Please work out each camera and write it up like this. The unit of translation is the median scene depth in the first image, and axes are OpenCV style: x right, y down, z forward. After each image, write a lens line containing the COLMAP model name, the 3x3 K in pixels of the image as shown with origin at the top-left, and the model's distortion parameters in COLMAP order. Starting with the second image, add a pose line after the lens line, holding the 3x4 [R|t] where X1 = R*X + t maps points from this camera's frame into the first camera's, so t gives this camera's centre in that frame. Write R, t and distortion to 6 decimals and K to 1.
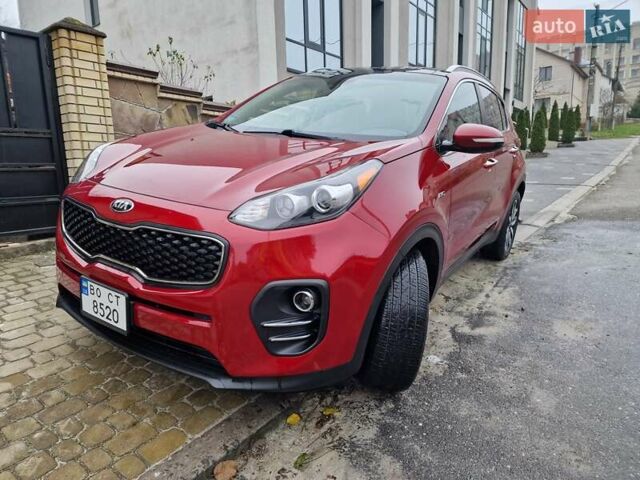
lens RADIAL K [[432.1, 0, 310.2], [0, 432.1, 239.4], [0, 0, 1]] dist [0.088486, -0.083444]
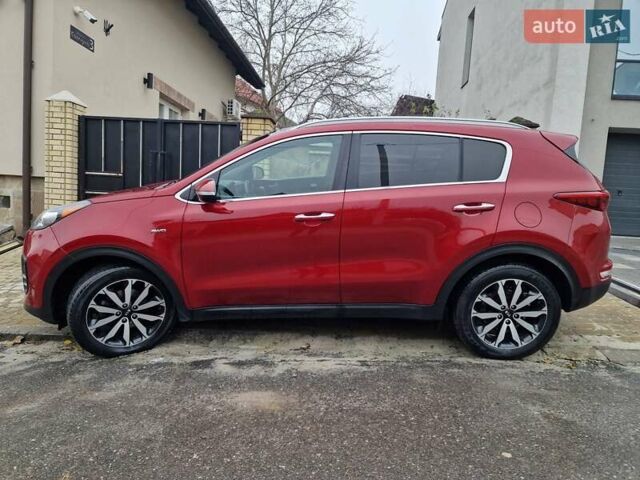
lens RADIAL K [[423.4, 0, 306.9], [0, 423.4, 232.5], [0, 0, 1]] dist [0.093747, -0.080579]
pose [[0.537380, 0.114544, -0.835525, 1.202787], [-0.195124, 0.980738, 0.008955, -0.146841], [0.820457, 0.158219, 0.549379, 0.482039]]
